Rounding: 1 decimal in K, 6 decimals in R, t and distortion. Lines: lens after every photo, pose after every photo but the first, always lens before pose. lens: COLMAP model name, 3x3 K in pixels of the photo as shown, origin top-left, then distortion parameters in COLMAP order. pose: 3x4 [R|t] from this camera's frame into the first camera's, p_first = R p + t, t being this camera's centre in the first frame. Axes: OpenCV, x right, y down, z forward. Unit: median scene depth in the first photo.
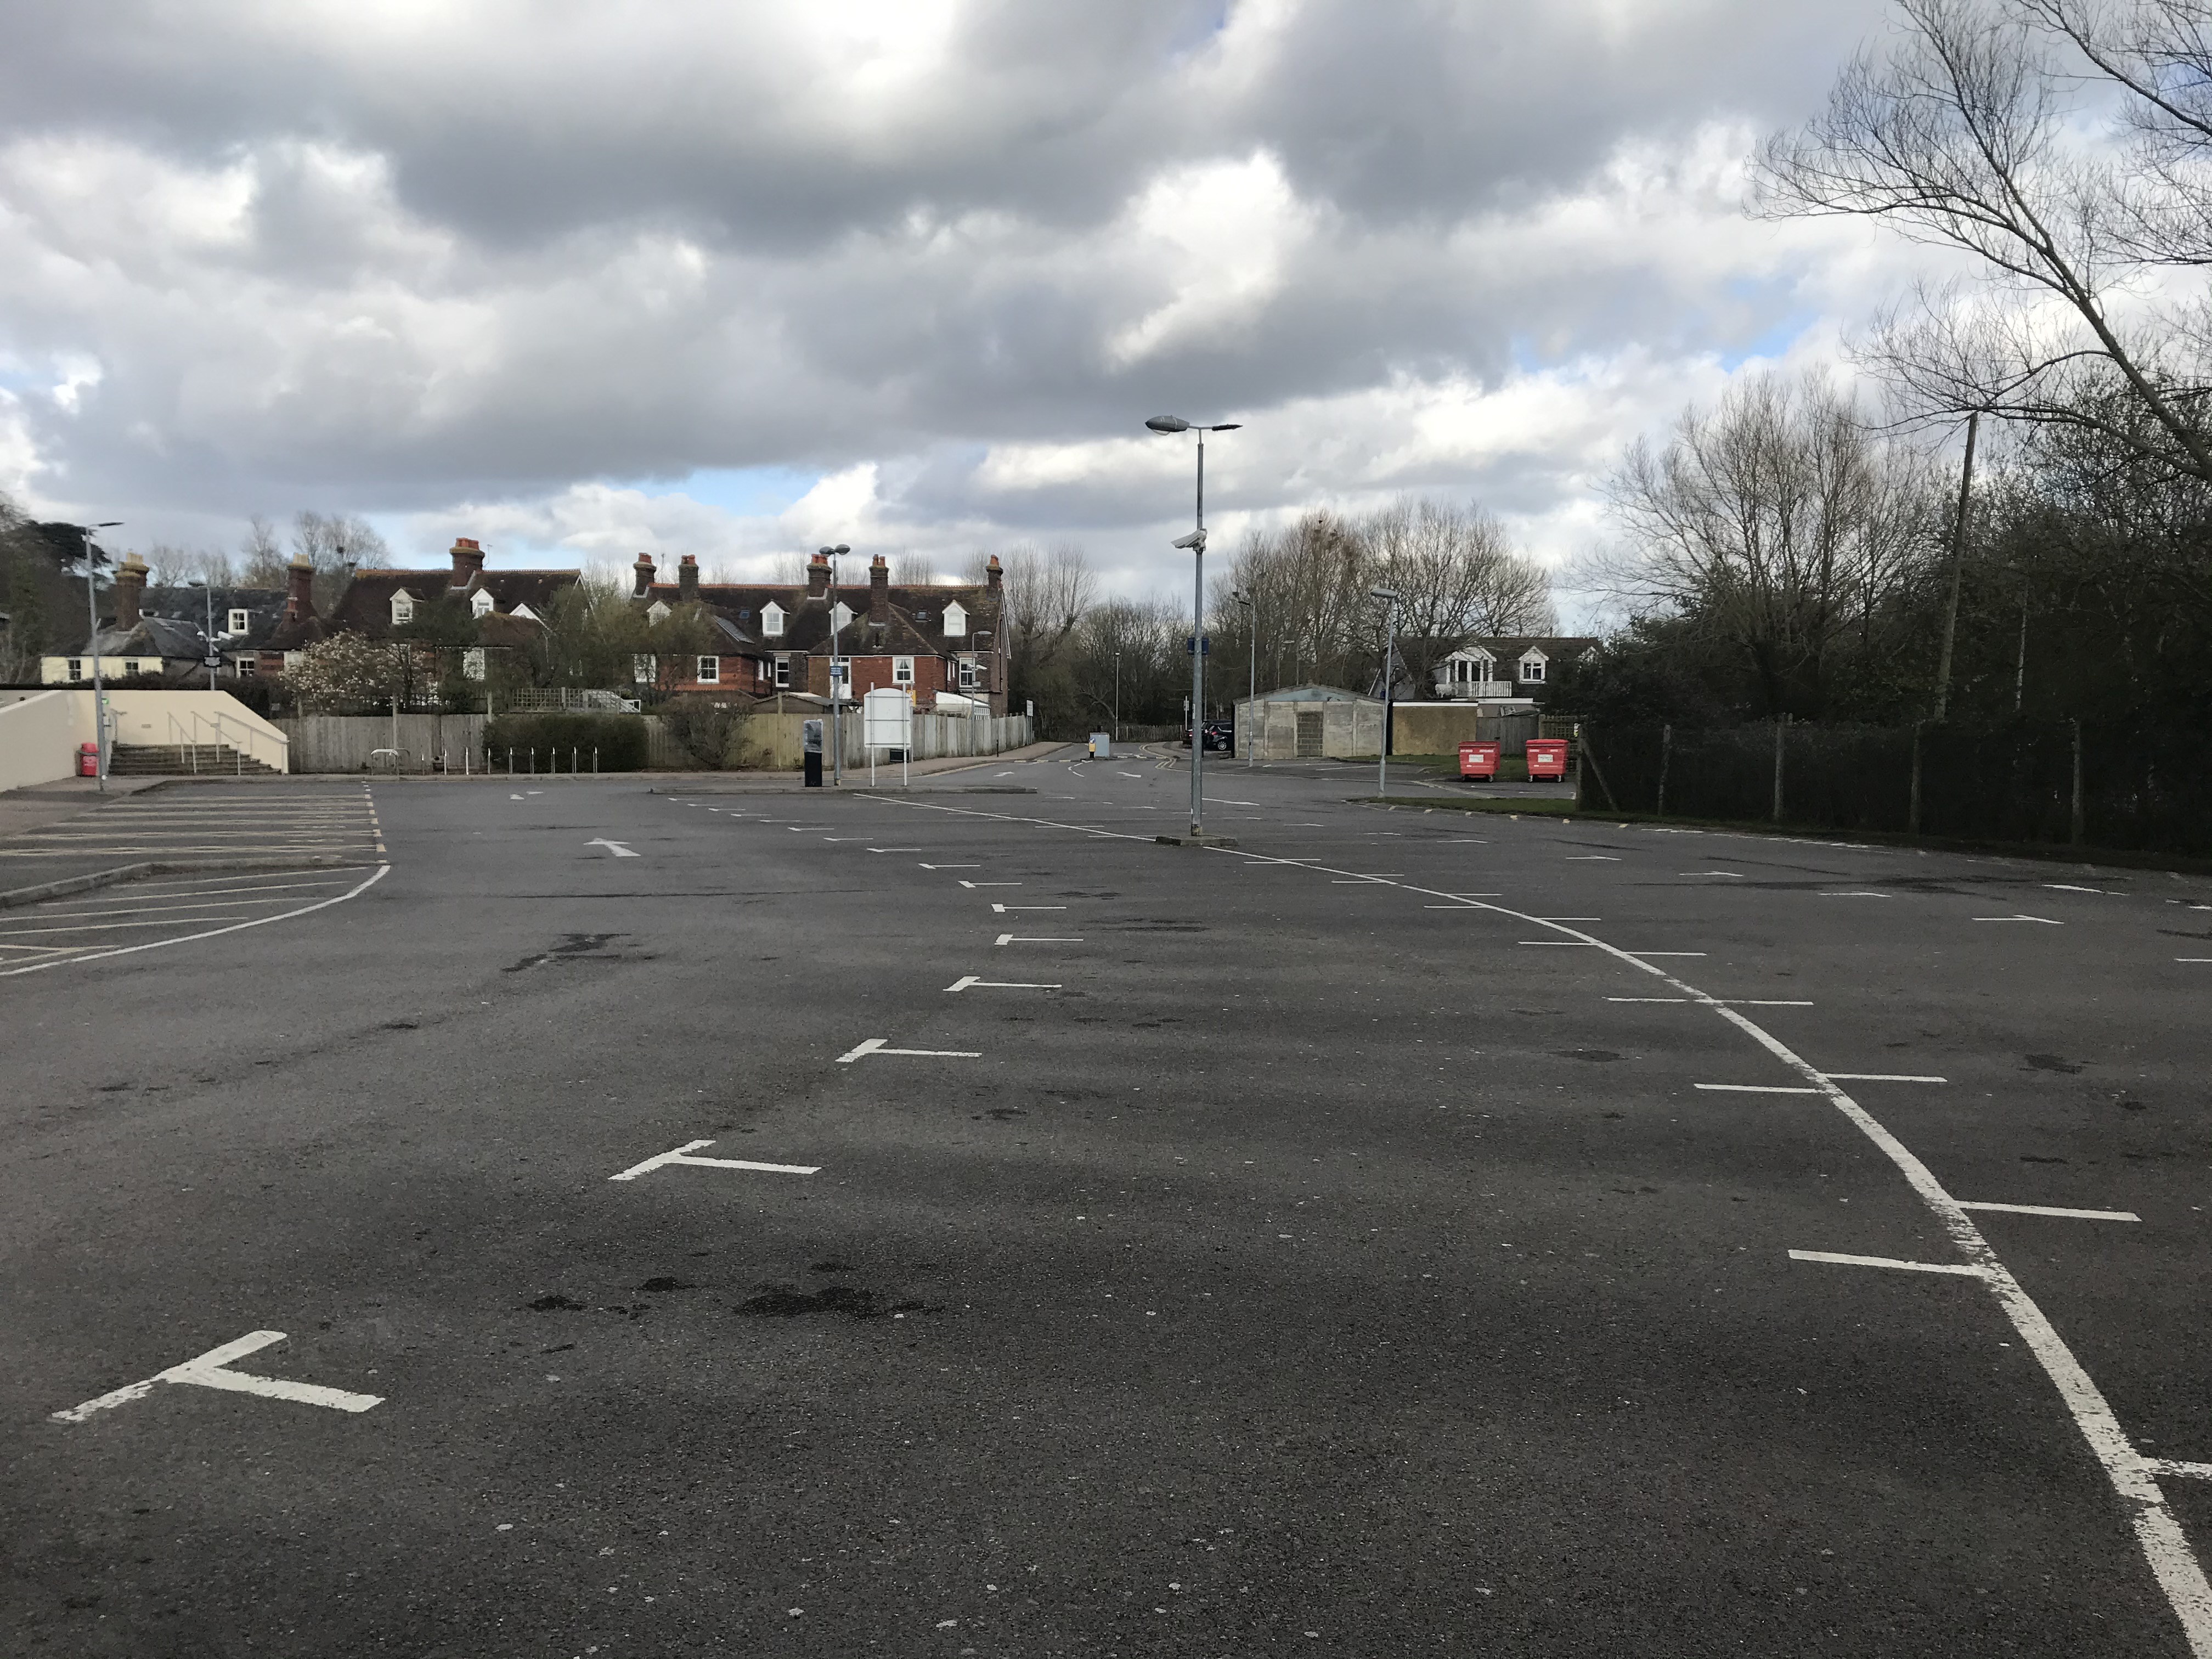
lens RADIAL K [[1819.8, 0, 1103.3], [0, 1819.8, 830.0], [0, 0, 1]] dist [-0.014689, -0.005540]
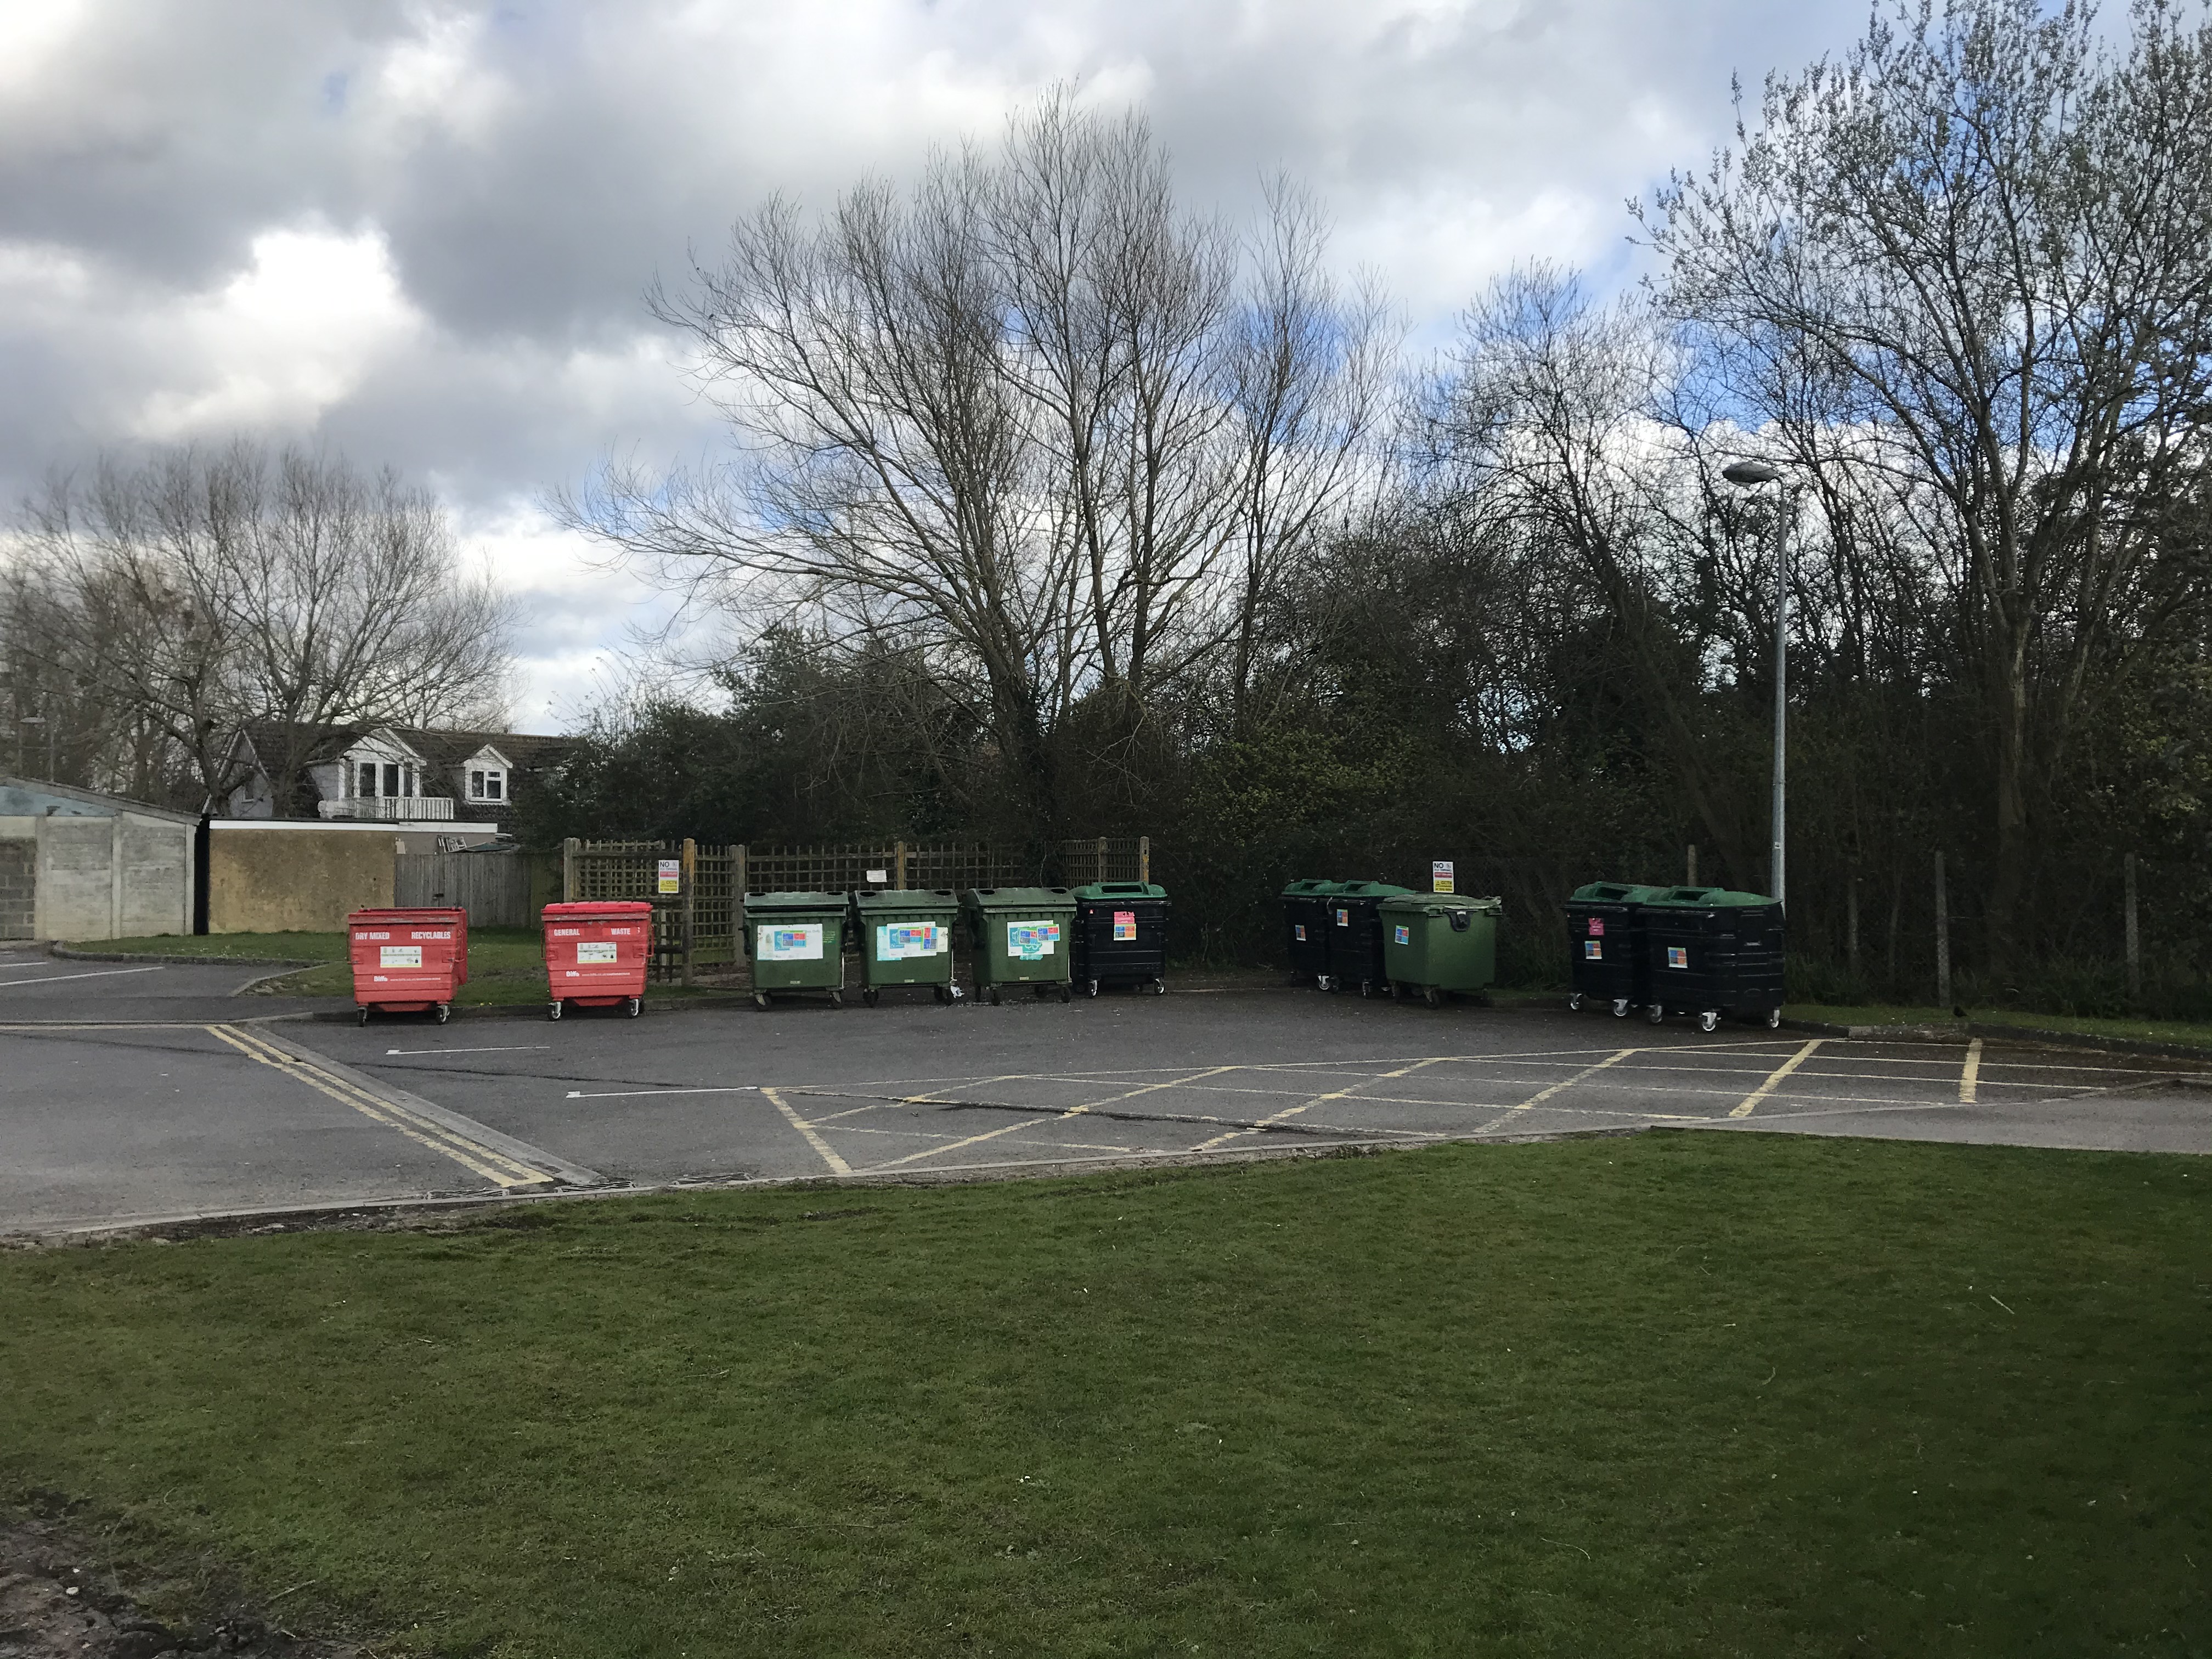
lens RADIAL K [[1819.8, 0, 1101.5], [0, 1819.8, 833.0], [0, 0, 1]] dist [-0.014689, -0.005540]
pose [[0.838541, 0.009397, 0.544758, 0.083512], [0.034289, 0.996959, -0.069977, -0.022634], [-0.543759, 0.077358, 0.835669, 0.414852]]
